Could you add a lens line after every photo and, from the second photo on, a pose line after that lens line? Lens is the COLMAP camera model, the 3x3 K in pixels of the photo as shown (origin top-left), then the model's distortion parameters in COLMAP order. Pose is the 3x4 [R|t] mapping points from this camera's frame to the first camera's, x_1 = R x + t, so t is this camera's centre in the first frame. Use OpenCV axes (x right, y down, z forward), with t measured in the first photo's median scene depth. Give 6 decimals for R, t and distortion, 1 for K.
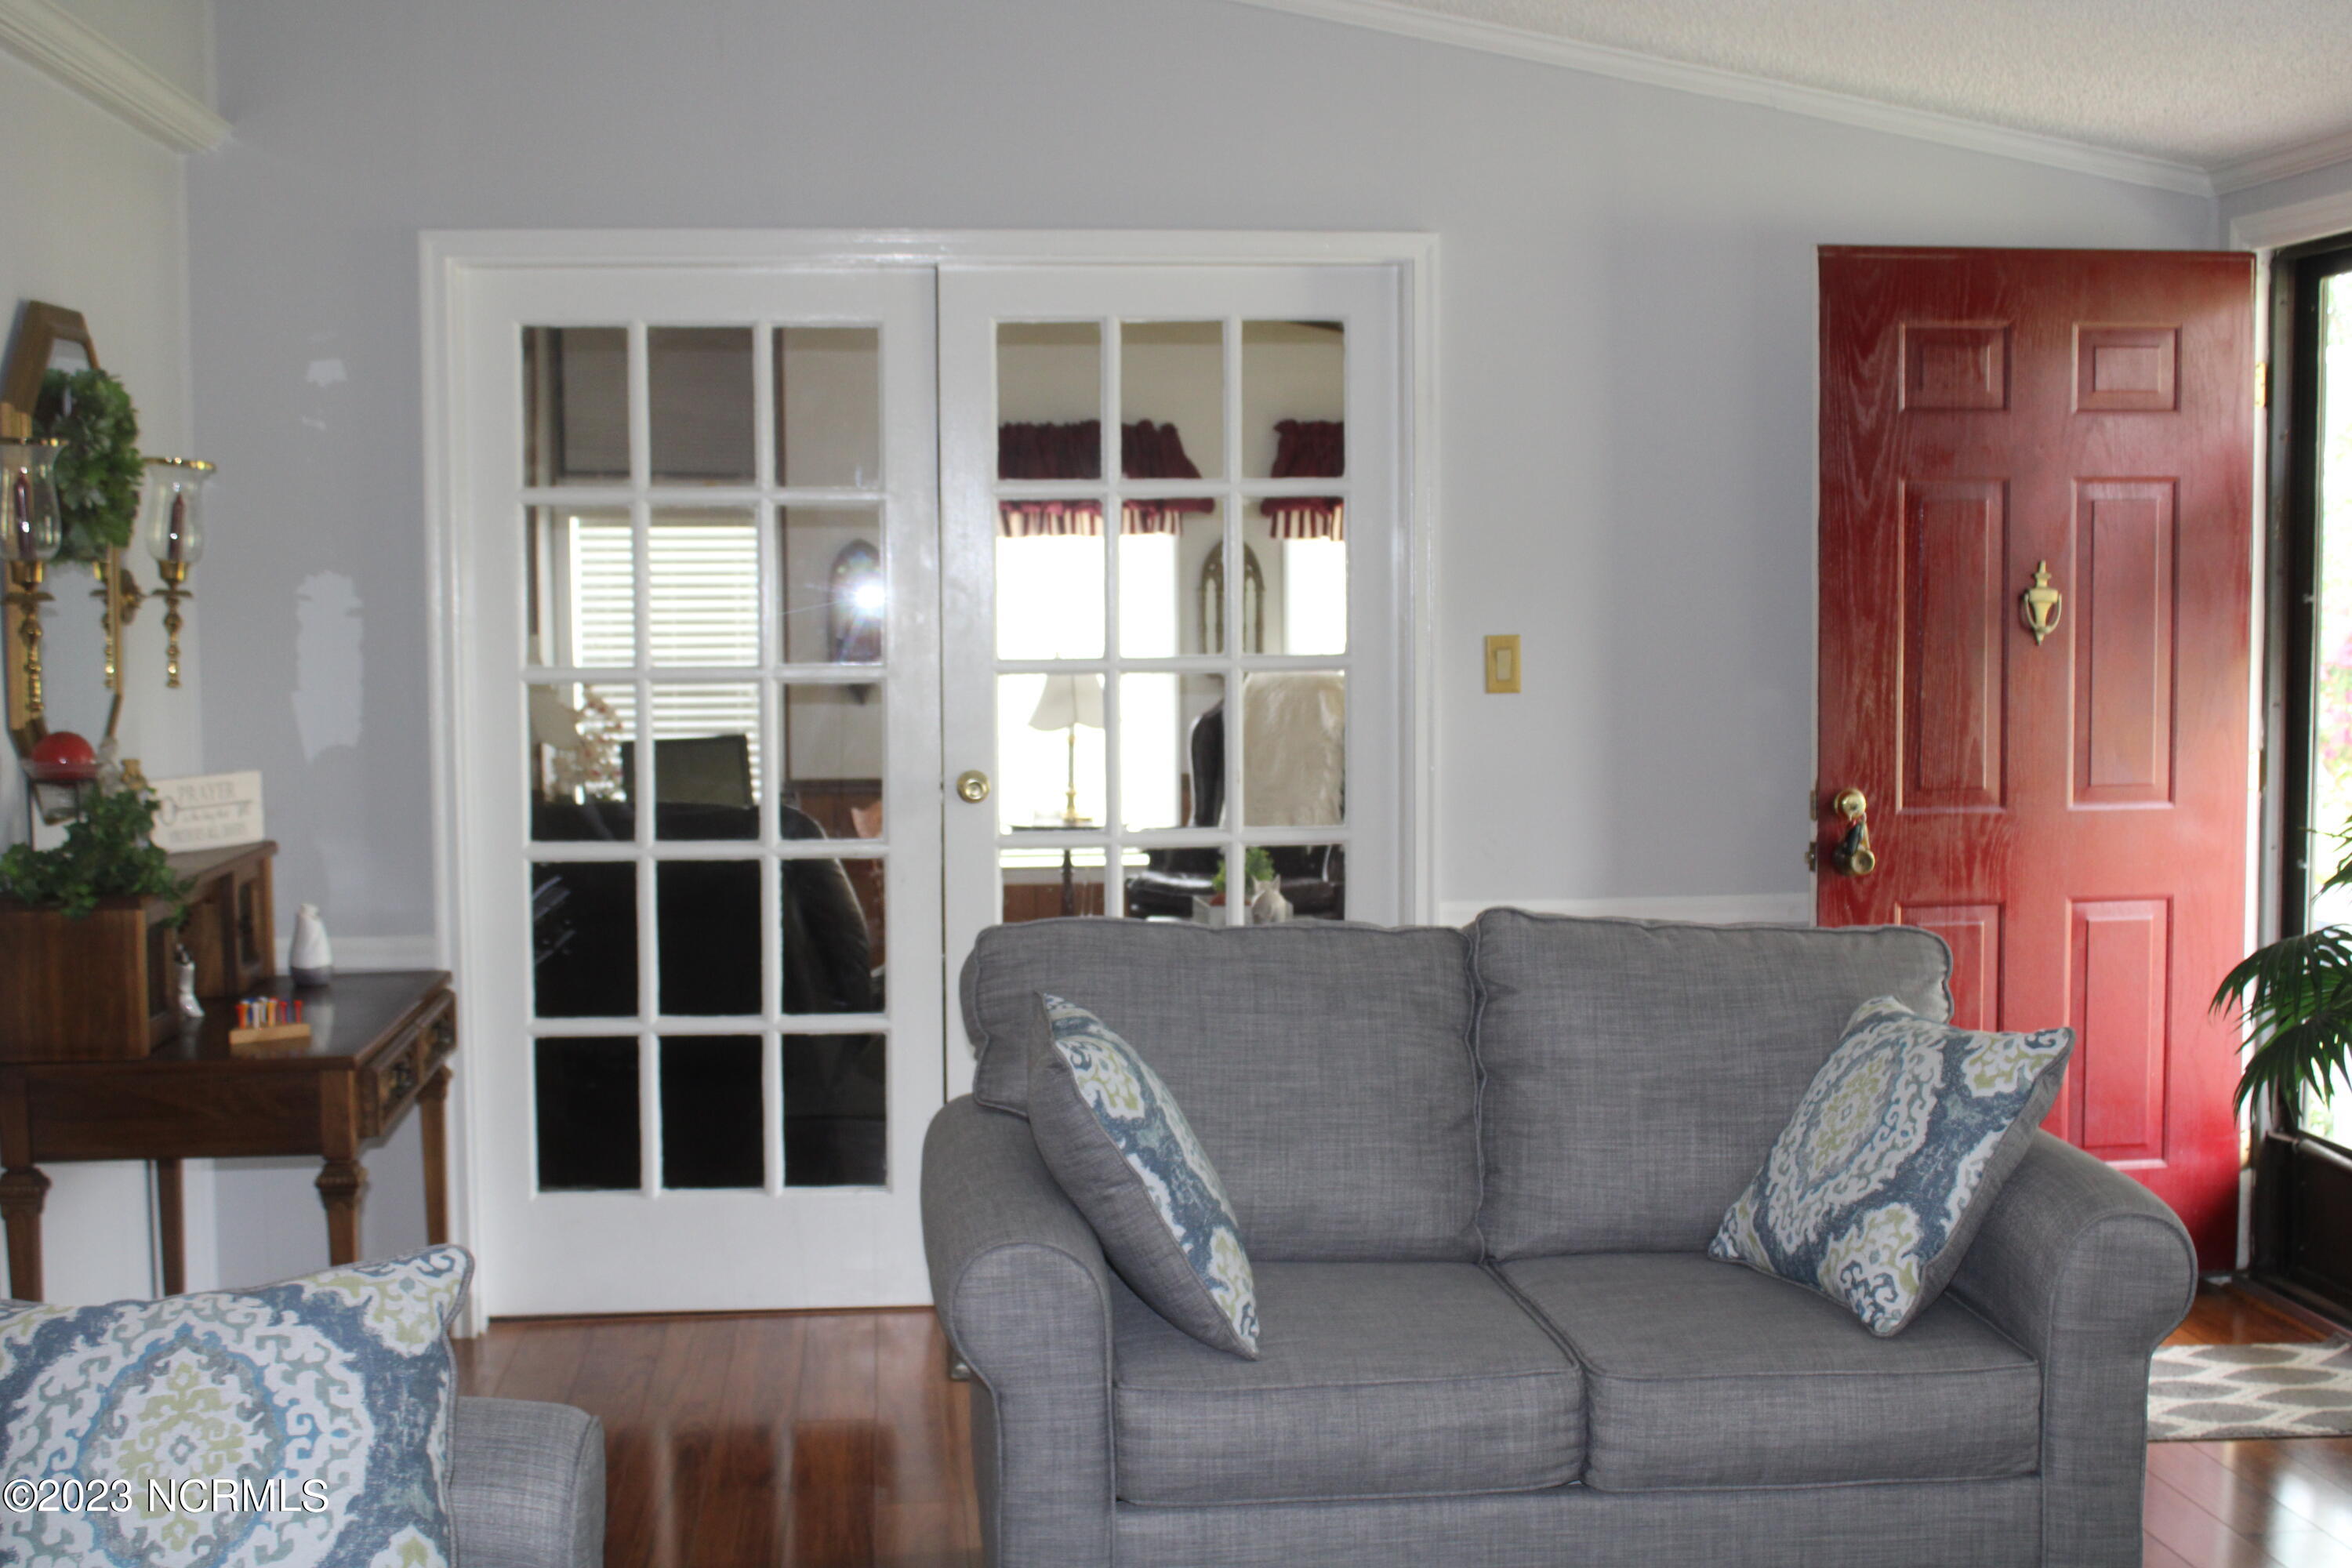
lens RADIAL K [[2779.3, 0, 1176.0], [0, 2779.3, 784.0], [0, 0, 1]] dist [-0.108058, 0.172530]
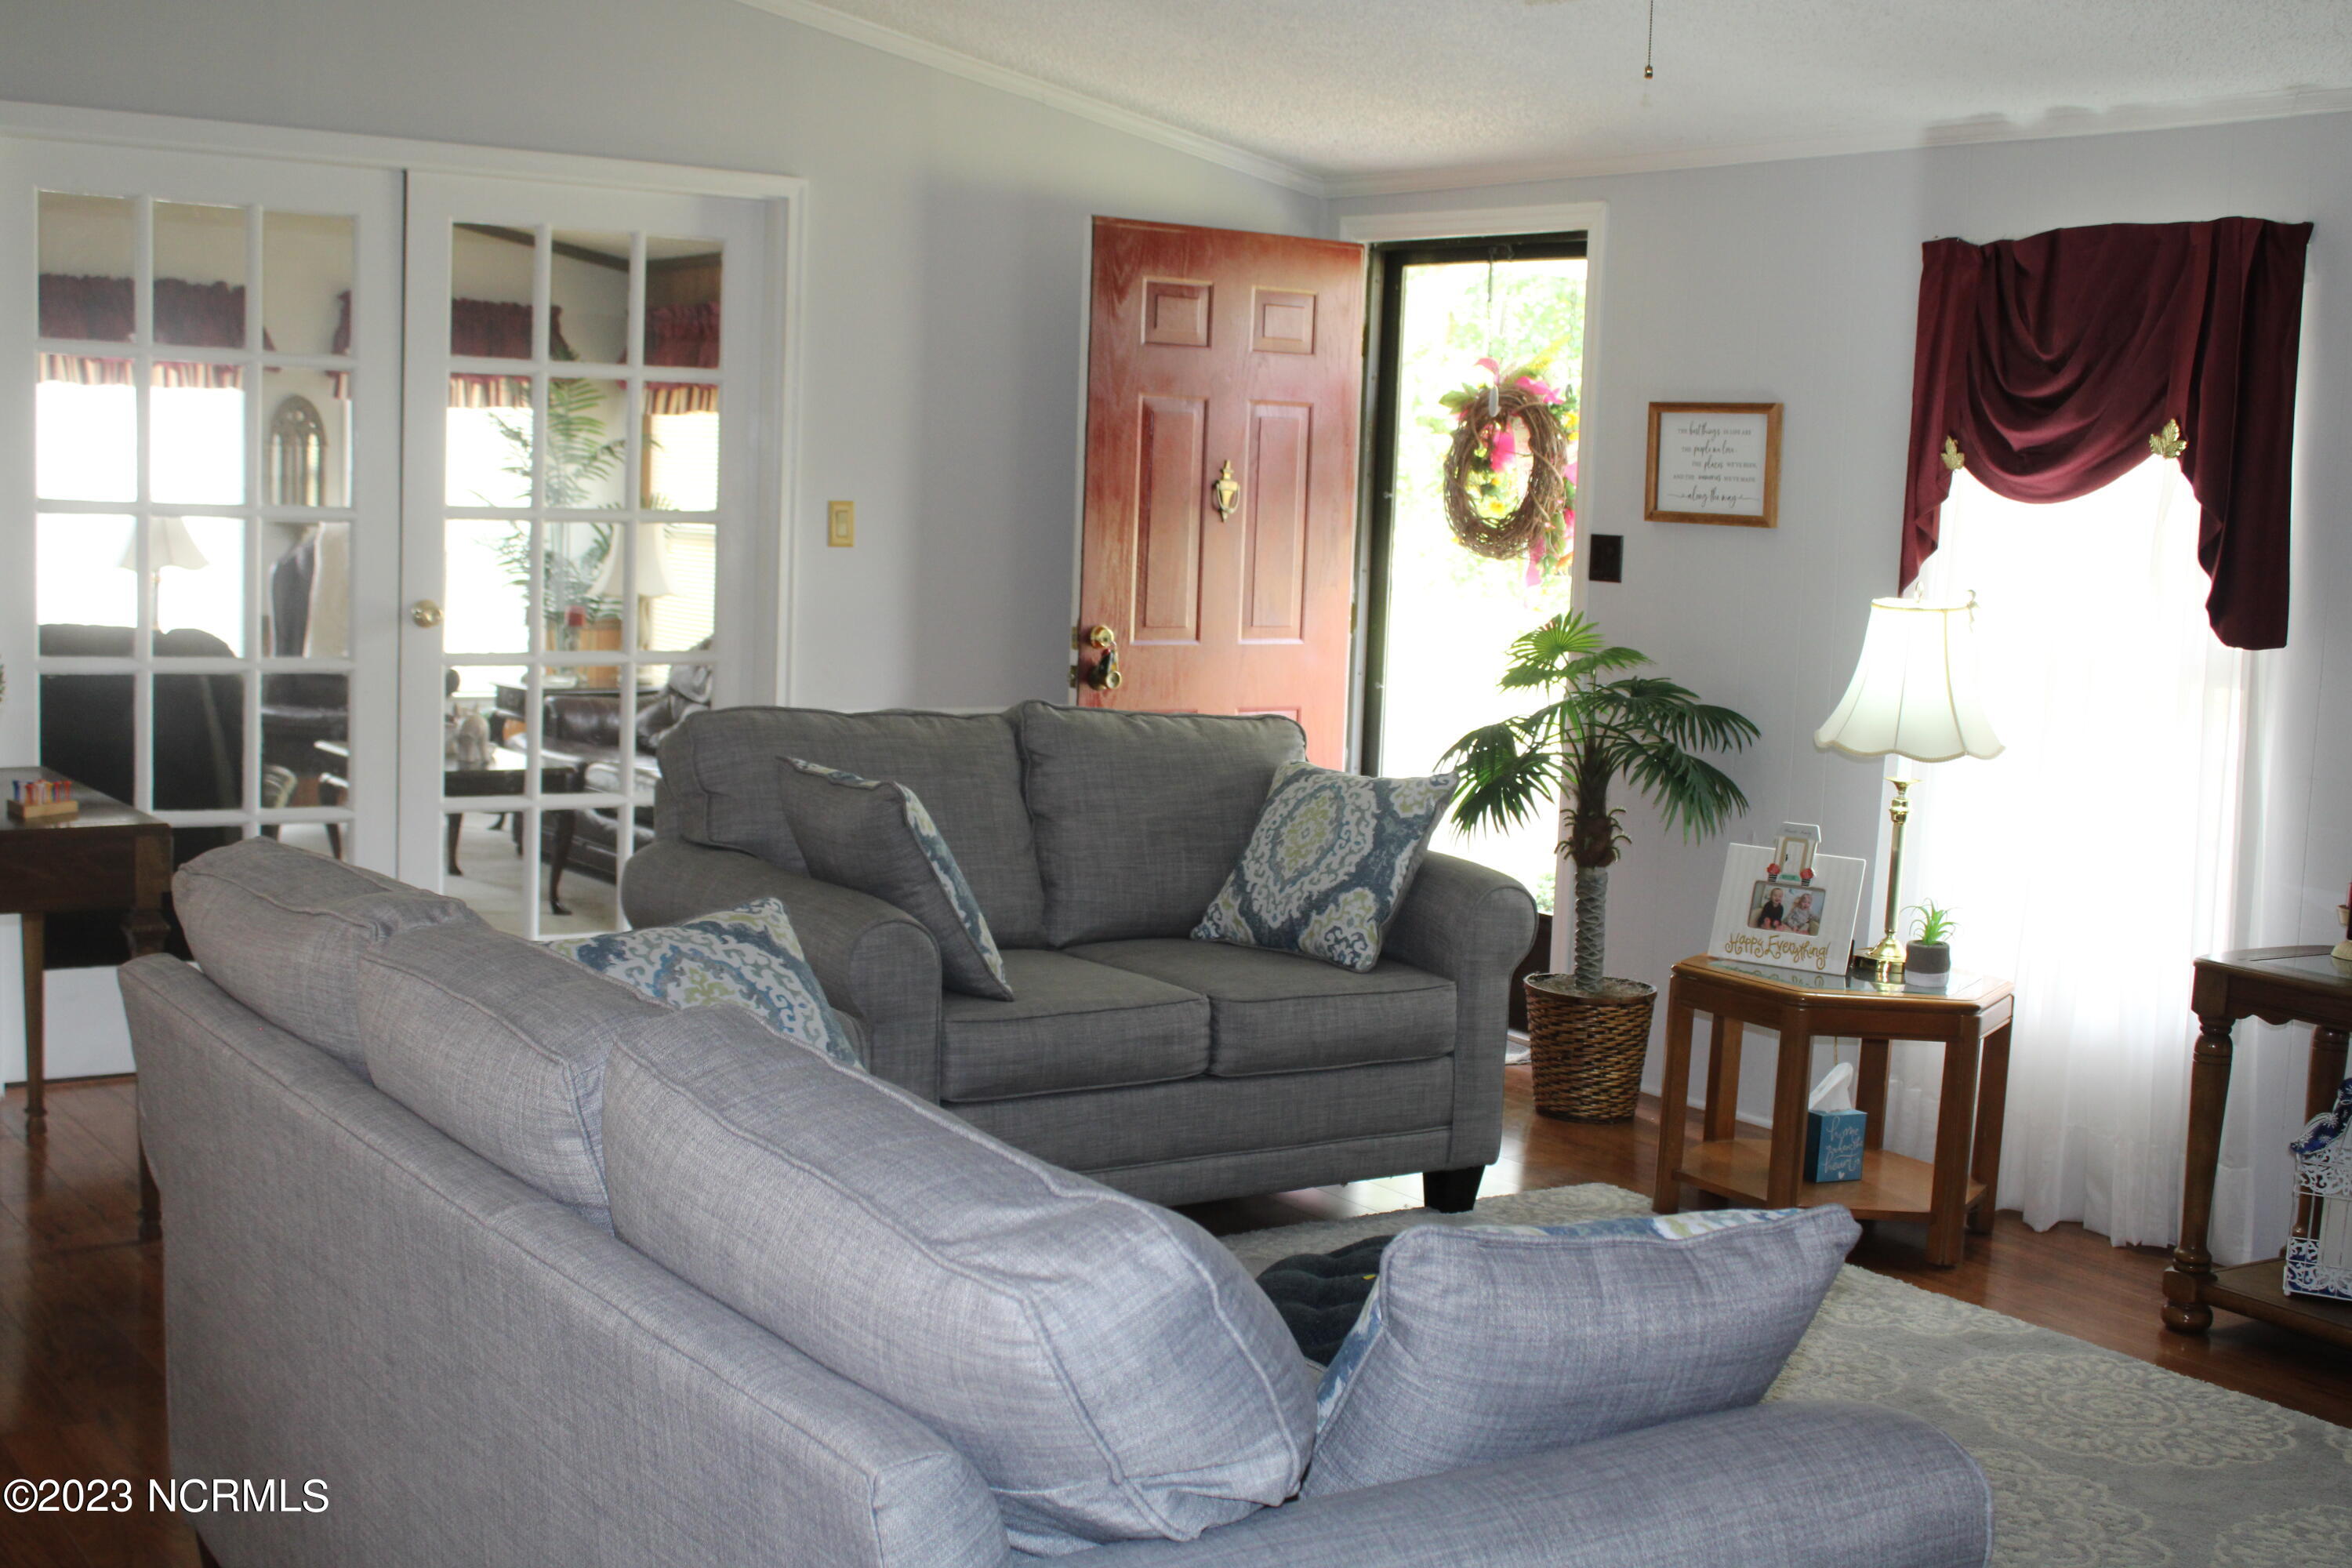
lens RADIAL K [[2779.3, 0, 1176.0], [0, 2779.3, 784.0], [0, 0, 1]] dist [-0.108058, 0.172530]
pose [[0.875256, -0.010742, 0.483541, -0.517189], [-0.012543, 0.998913, 0.044895, 0.024288], [-0.483498, -0.045360, 0.874169, -0.266402]]
